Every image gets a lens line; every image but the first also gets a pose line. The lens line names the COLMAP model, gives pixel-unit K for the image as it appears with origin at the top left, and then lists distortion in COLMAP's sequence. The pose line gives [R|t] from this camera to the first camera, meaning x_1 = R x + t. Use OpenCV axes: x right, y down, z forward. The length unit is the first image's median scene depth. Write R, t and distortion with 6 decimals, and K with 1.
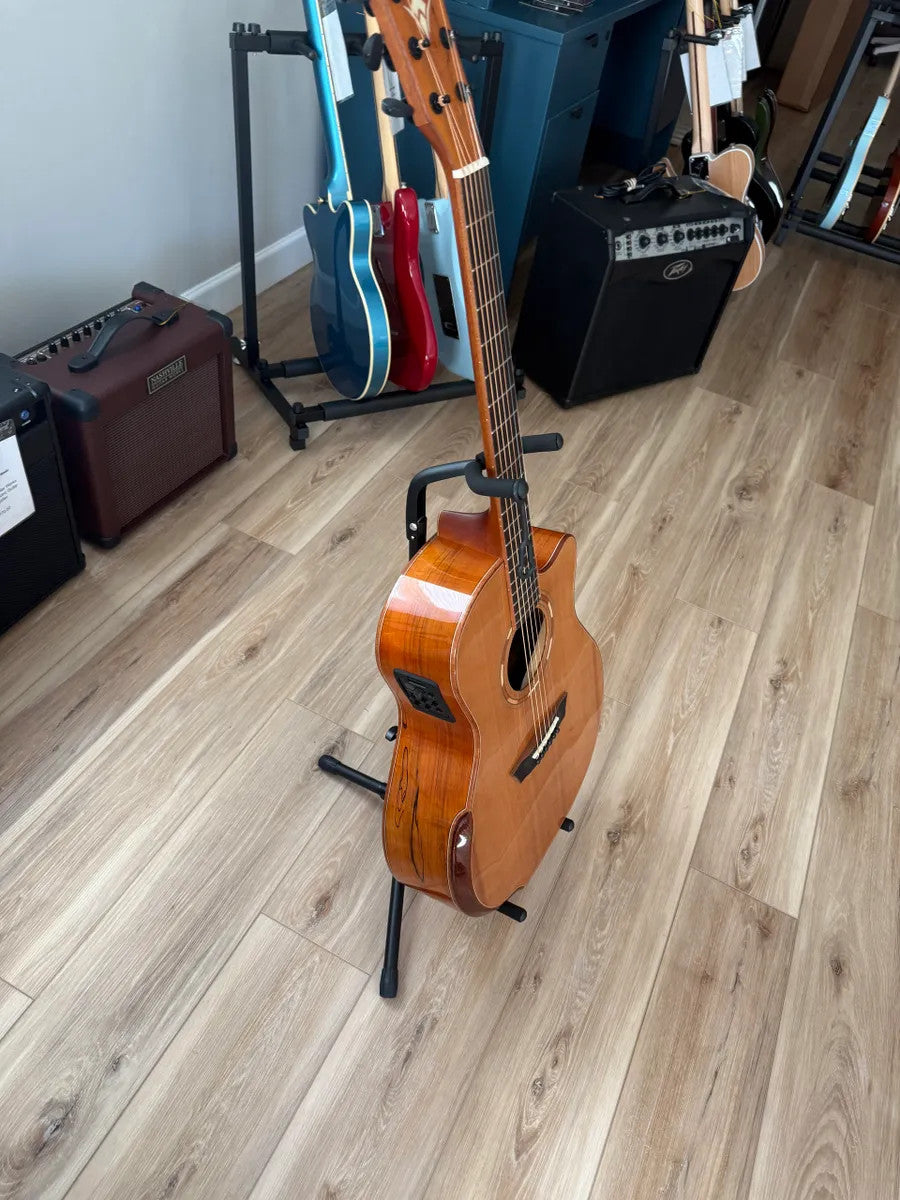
lens RADIAL K [[845.3, 0, 453.3], [0, 845.3, 622.9], [0, 0, 1]] dist [0.000234, -0.023746]
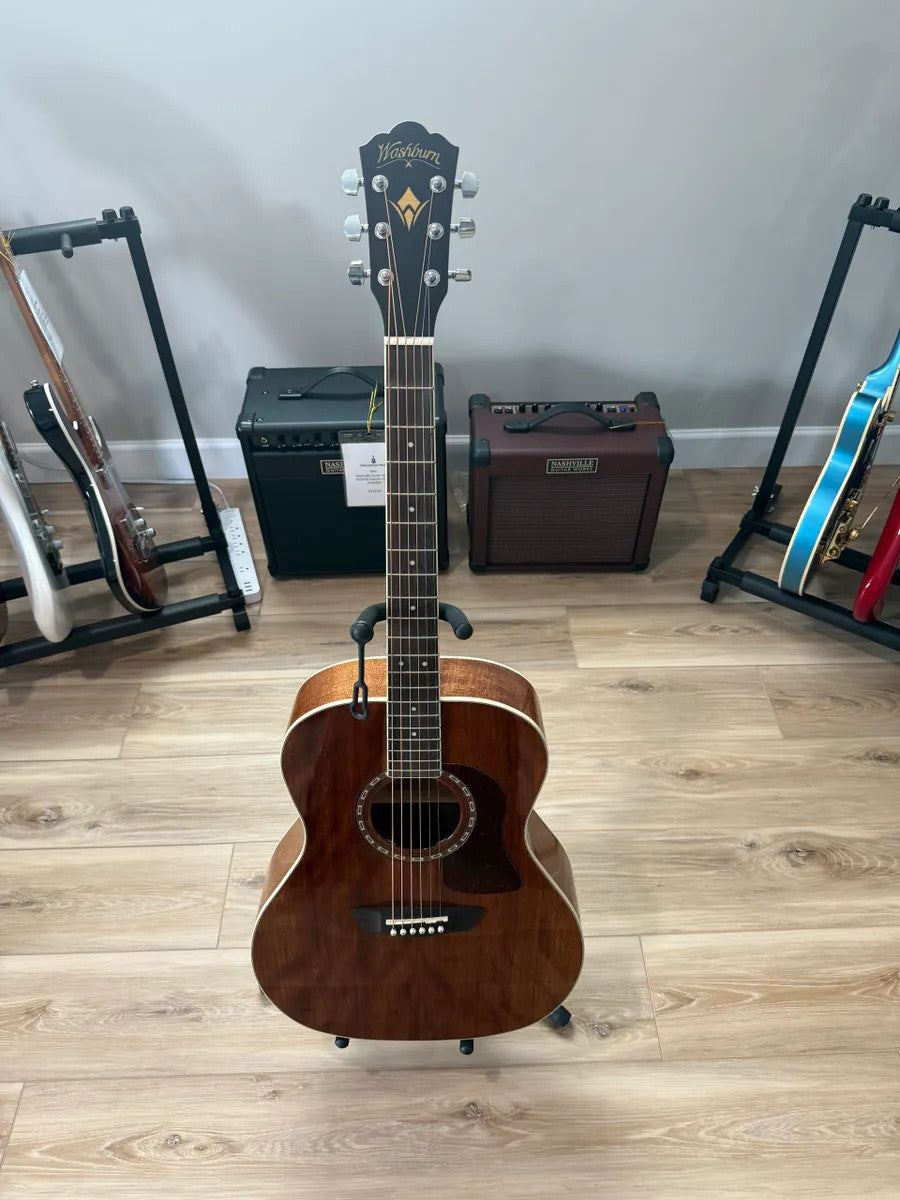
lens RADIAL K [[869.3, 0, 455.1], [0, 869.3, 591.7], [0, 0, 1]] dist [-0.001193, -0.012697]
pose [[0.454954, 0.508679, -0.730933, 0.554236], [-0.597125, 0.783187, 0.173377, -0.296867], [0.660650, 0.357580, 0.660059, 0.226275]]
